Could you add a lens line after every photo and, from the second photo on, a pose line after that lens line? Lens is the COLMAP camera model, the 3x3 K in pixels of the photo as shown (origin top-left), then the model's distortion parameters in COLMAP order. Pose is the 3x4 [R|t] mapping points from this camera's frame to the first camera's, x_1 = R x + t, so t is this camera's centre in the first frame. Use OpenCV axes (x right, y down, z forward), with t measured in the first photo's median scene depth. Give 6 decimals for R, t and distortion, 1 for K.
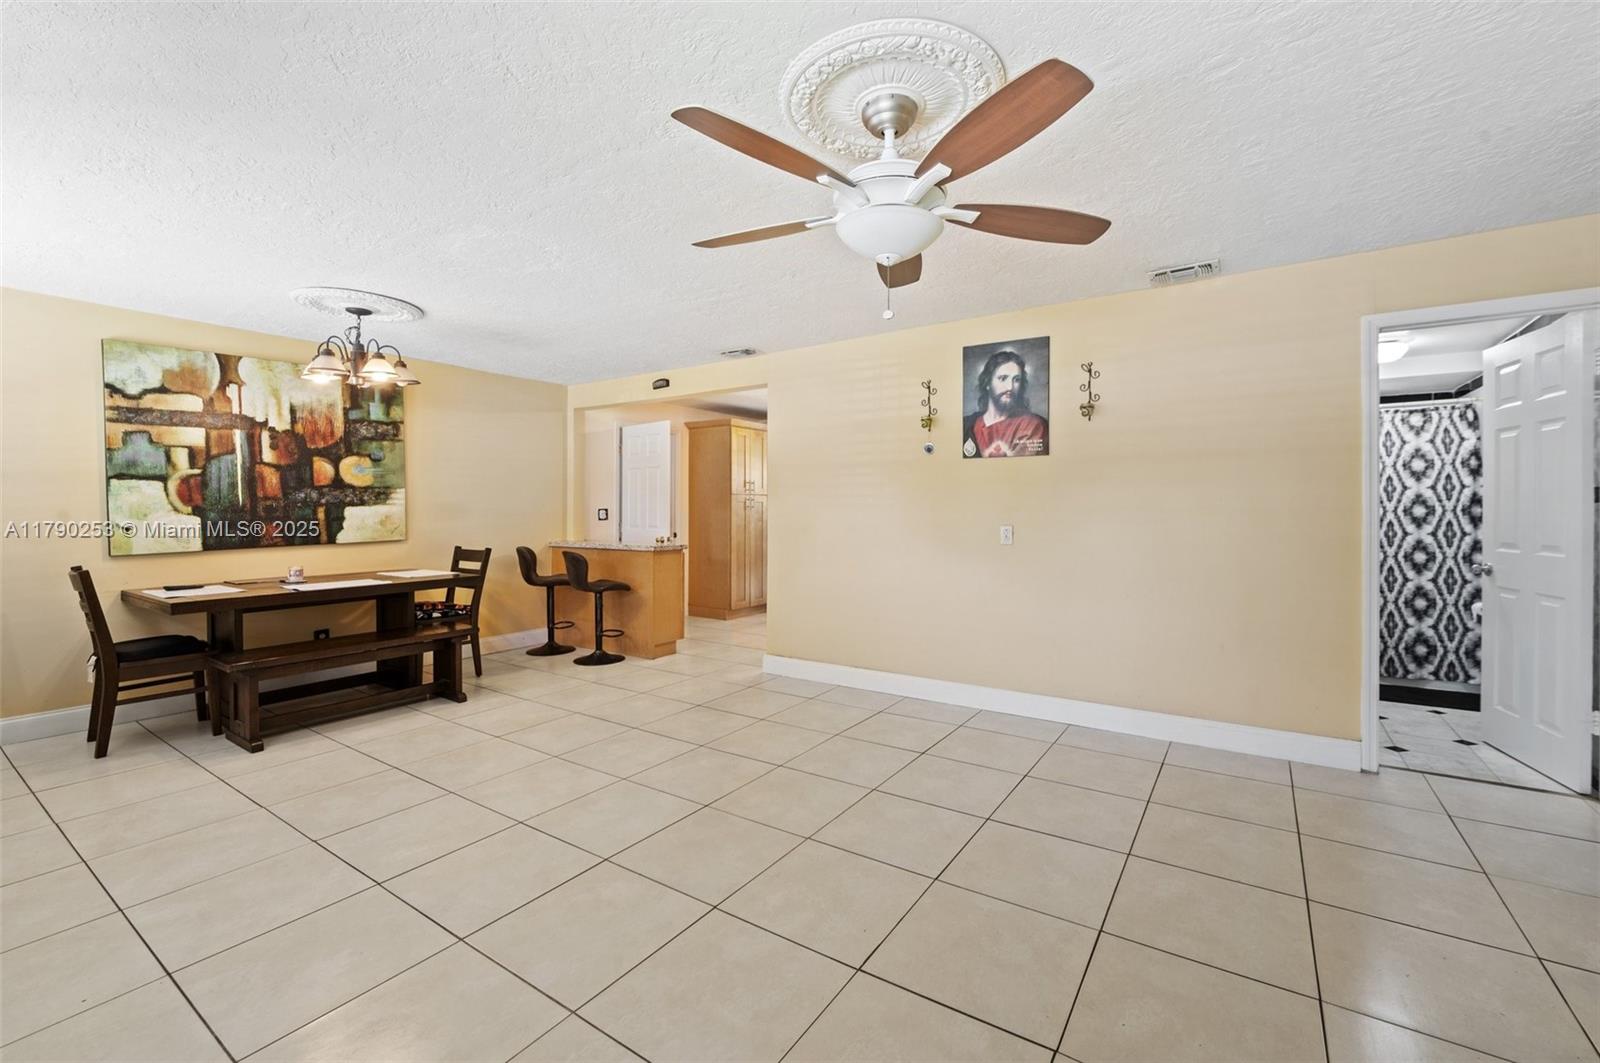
lens RADIAL K [[650.9, 0, 811.2], [0, 650.9, 516.5], [0, 0, 1]] dist [-0.004380, 0.000599]
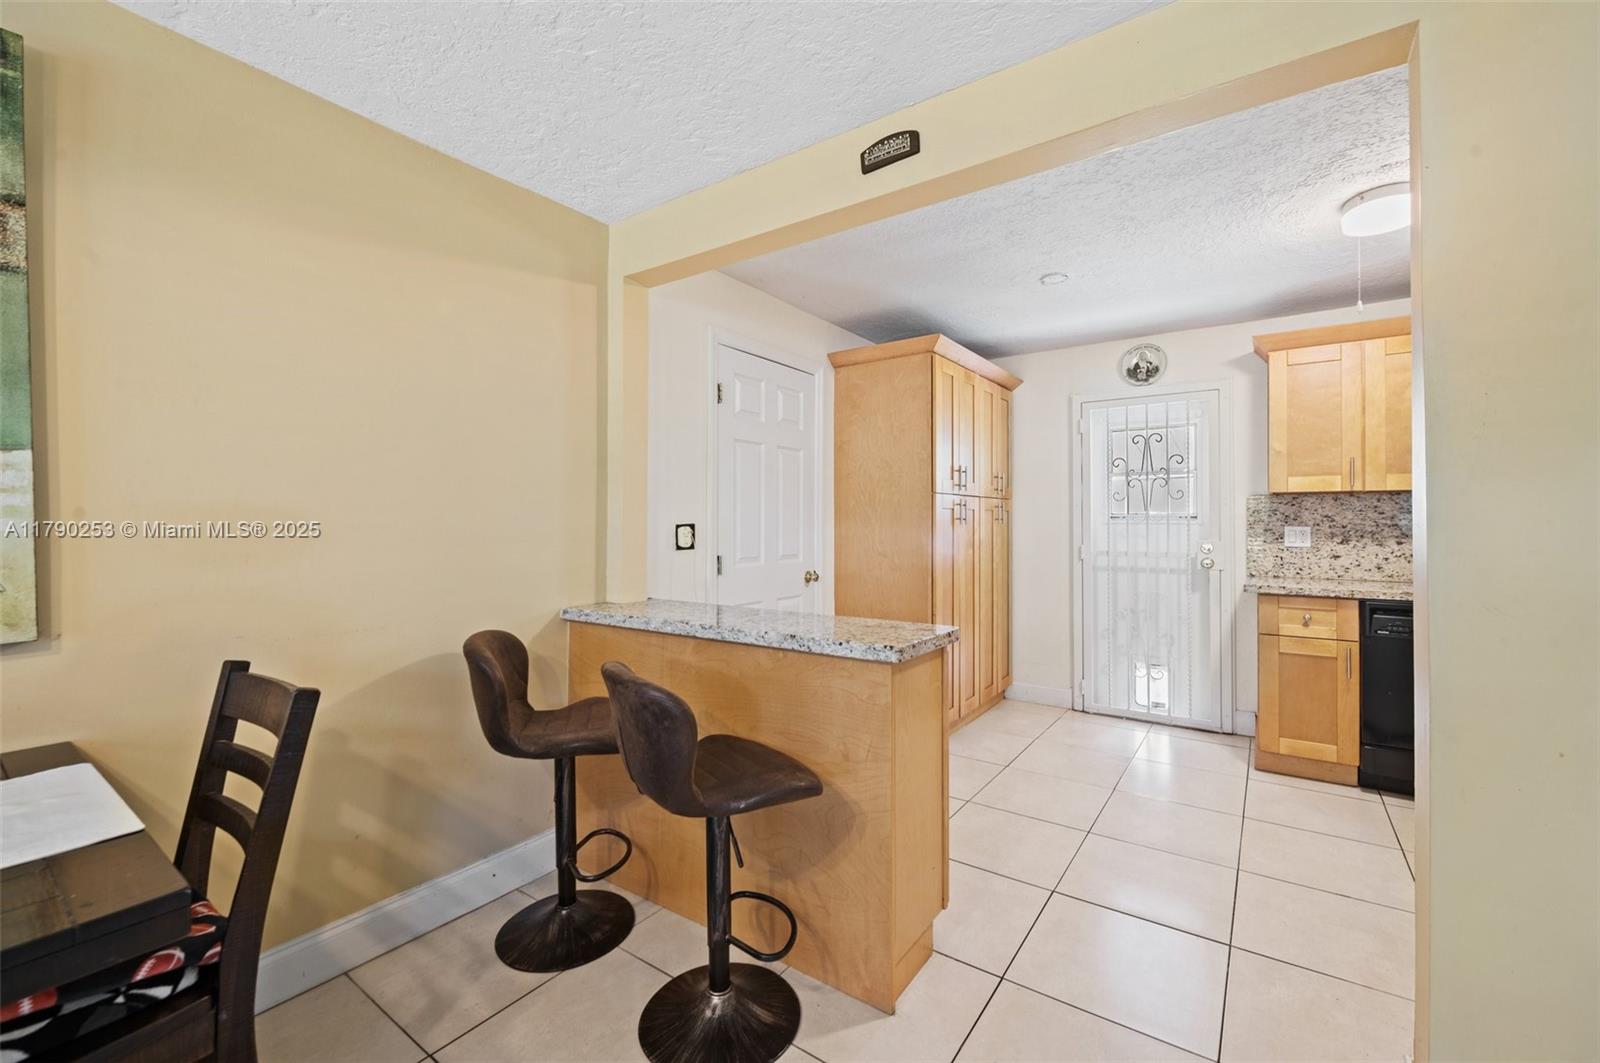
lens RADIAL K [[650.9, 0, 812.6], [0, 650.9, 521.3], [0, 0, 1]] dist [-0.004380, 0.000599]
pose [[0.999465, -0.003972, -0.032454, -0.318107], [0.003555, 0.999911, -0.012881, -0.011018], [0.032503, 0.012759, 0.999390, 0.813065]]
